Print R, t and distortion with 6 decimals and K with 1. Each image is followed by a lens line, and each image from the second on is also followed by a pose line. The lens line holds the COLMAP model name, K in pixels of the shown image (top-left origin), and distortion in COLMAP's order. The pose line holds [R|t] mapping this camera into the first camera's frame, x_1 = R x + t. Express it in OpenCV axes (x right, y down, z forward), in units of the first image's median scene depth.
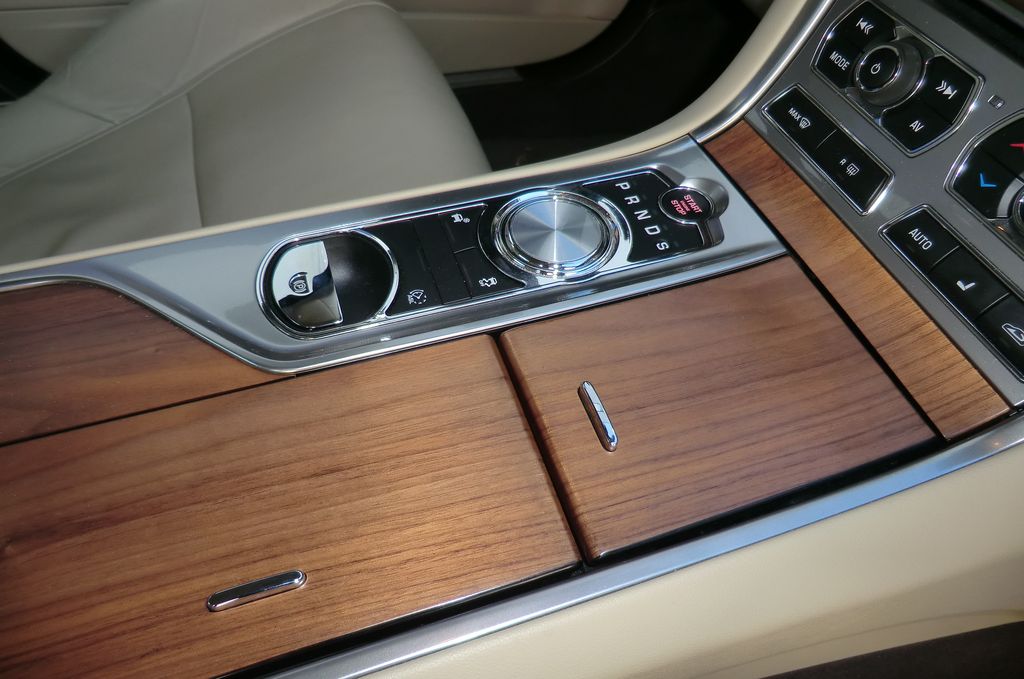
lens RADIAL K [[716.5, 0, 512.0], [0, 716.5, 339.5], [0, 0, 1]] dist [-0.098990, 0.123678]
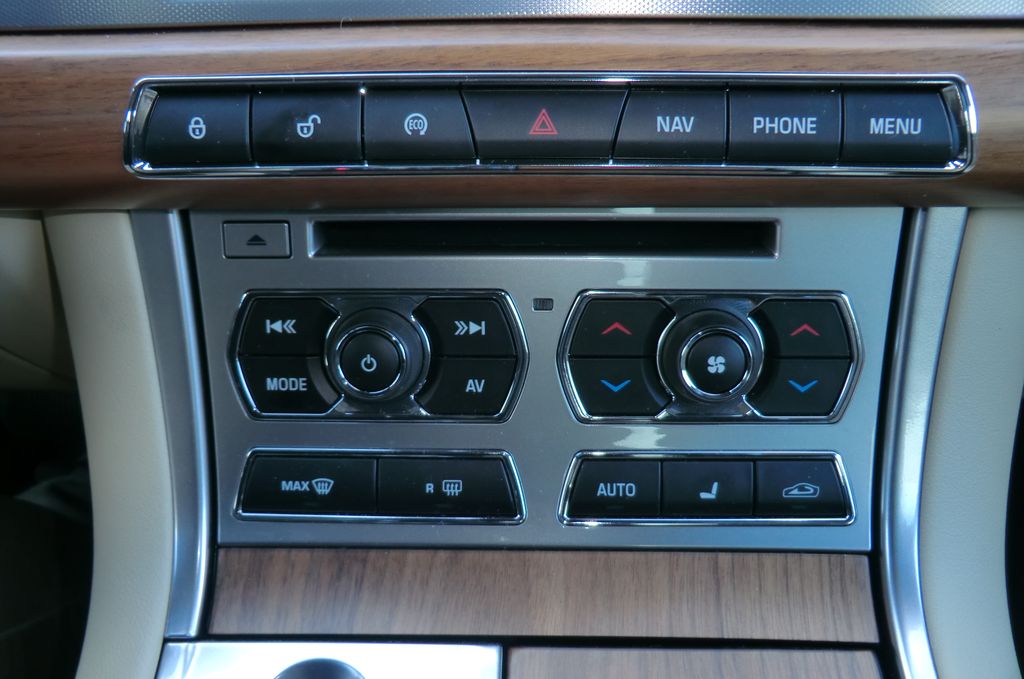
lens RADIAL K [[899.4, 0, 512.0], [0, 899.4, 339.5], [0, 0, 1]] dist [-0.089874, 0.009036]
pose [[0.354576, -0.558209, 0.750119, -0.029394], [0.743601, 0.654706, 0.135711, -0.395699], [-0.566862, 0.509670, 0.647228, 0.375504]]
